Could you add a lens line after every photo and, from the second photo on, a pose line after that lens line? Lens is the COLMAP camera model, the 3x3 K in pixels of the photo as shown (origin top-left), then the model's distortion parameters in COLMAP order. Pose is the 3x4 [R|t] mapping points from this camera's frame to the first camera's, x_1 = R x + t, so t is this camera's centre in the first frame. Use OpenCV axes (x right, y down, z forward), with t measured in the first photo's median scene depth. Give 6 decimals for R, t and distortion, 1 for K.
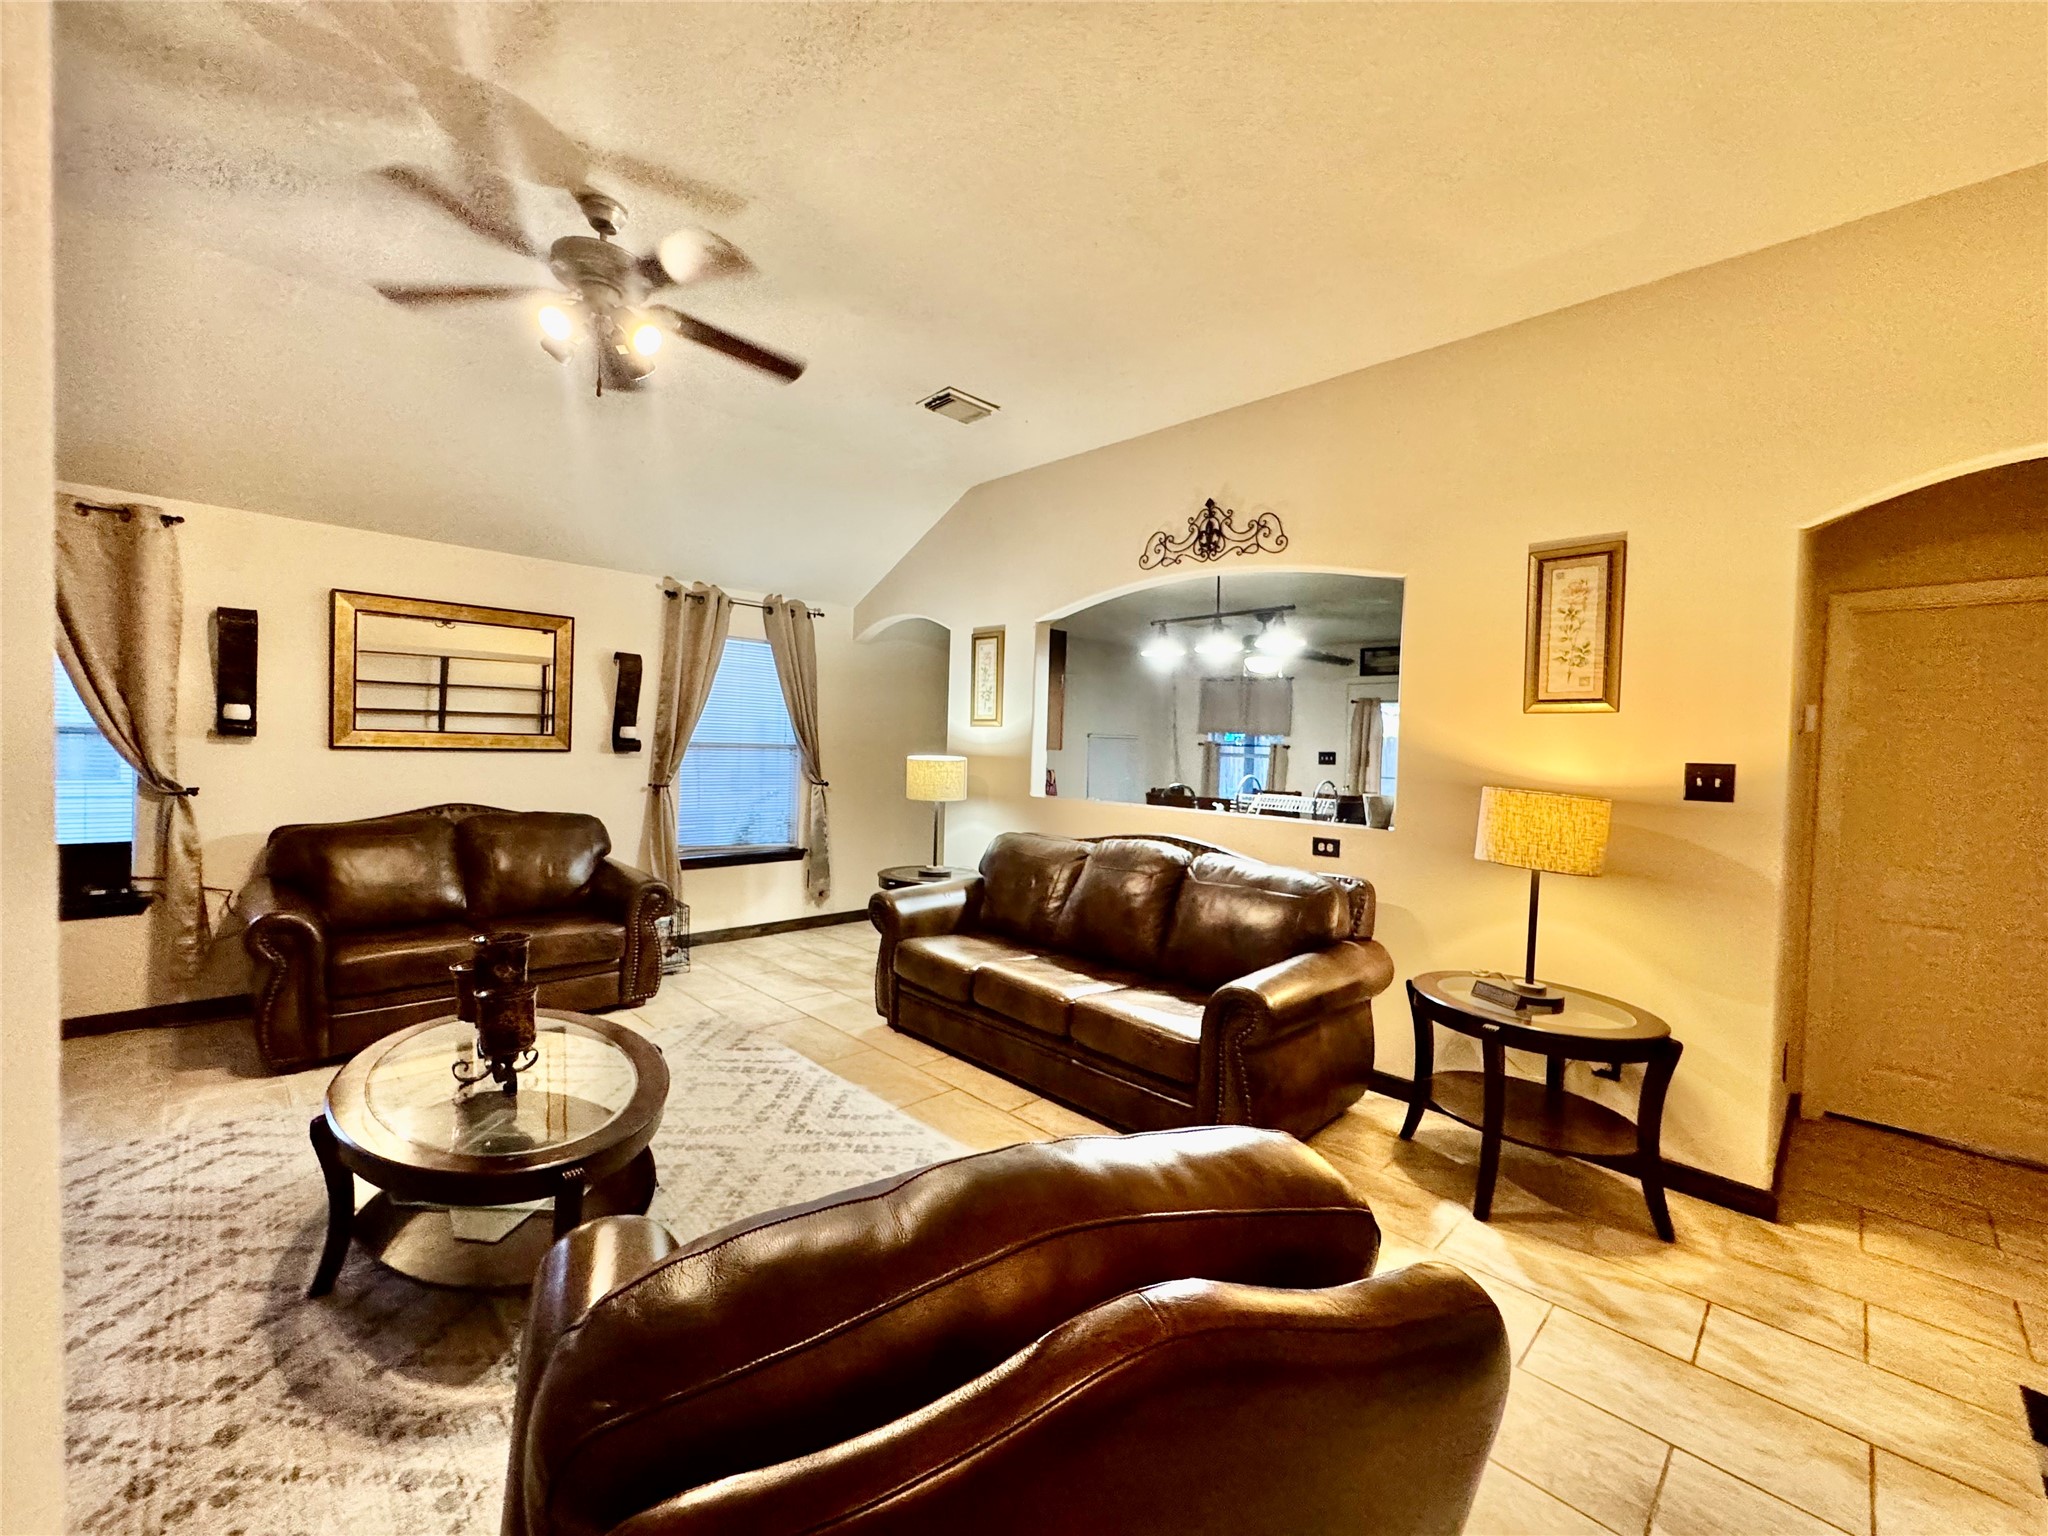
lens RADIAL K [[825.0, 0, 1027.3], [0, 825.0, 765.3], [0, 0, 1]] dist [-0.000986, -0.000242]
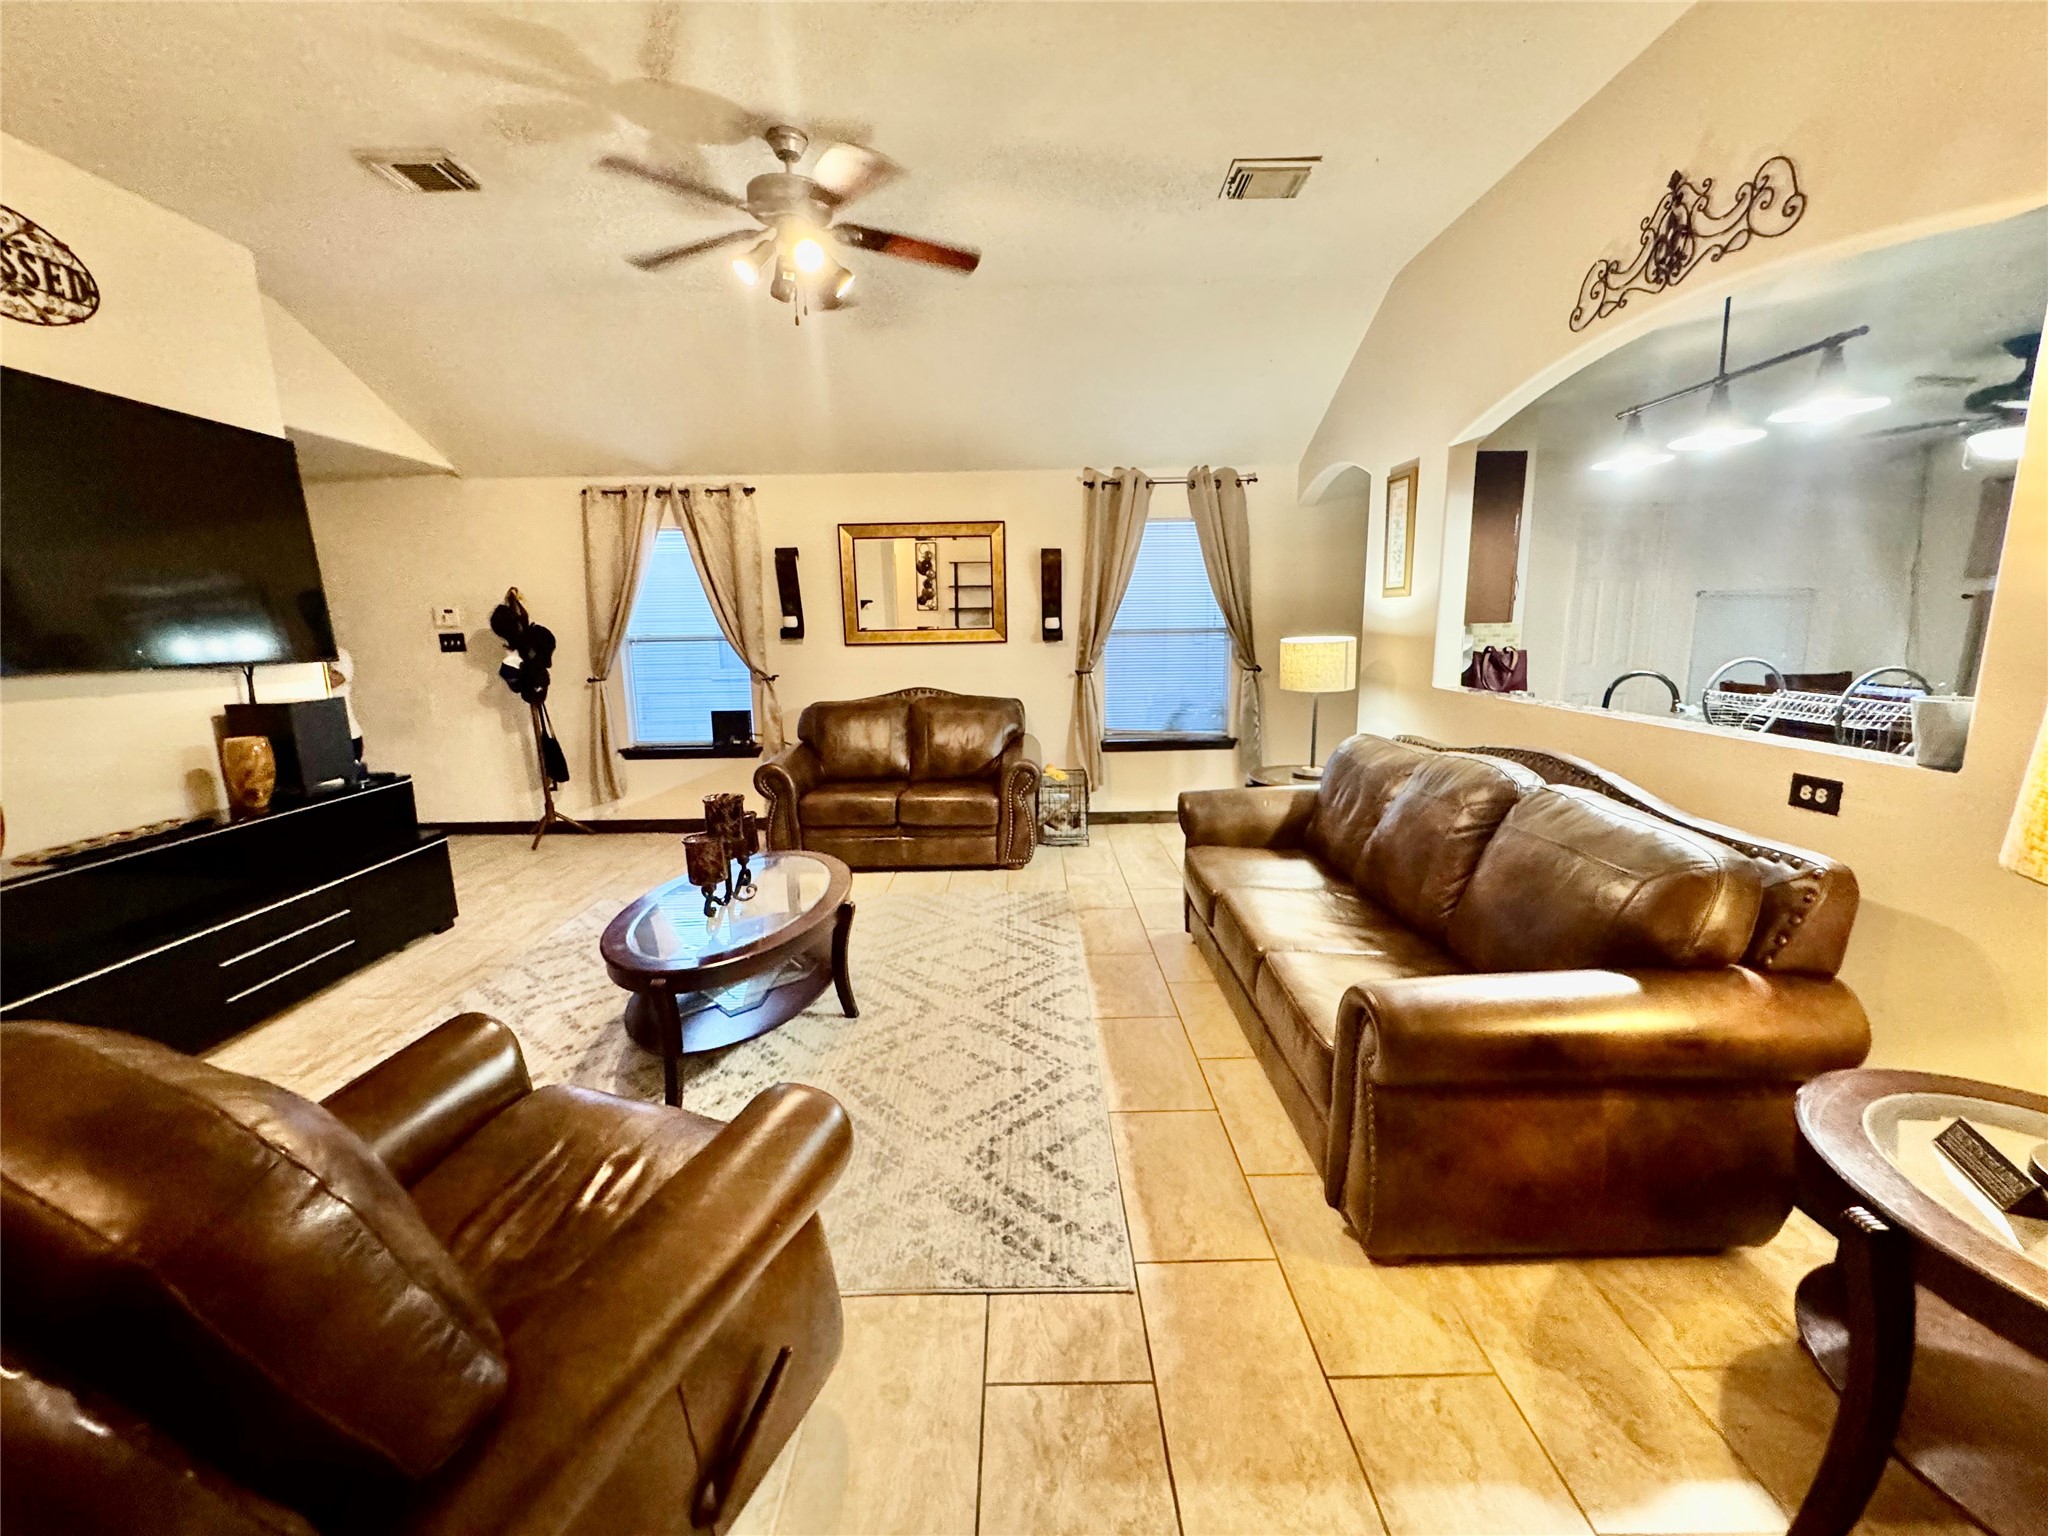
lens RADIAL K [[825.0, 0, 1027.3], [0, 825.0, 765.3], [0, 0, 1]] dist [-0.000986, -0.000242]
pose [[0.713016, 0.079344, -0.696644, 0.325041], [0.022152, 0.990531, 0.135488, -0.002804], [0.700798, -0.112037, 0.704507, 0.232477]]
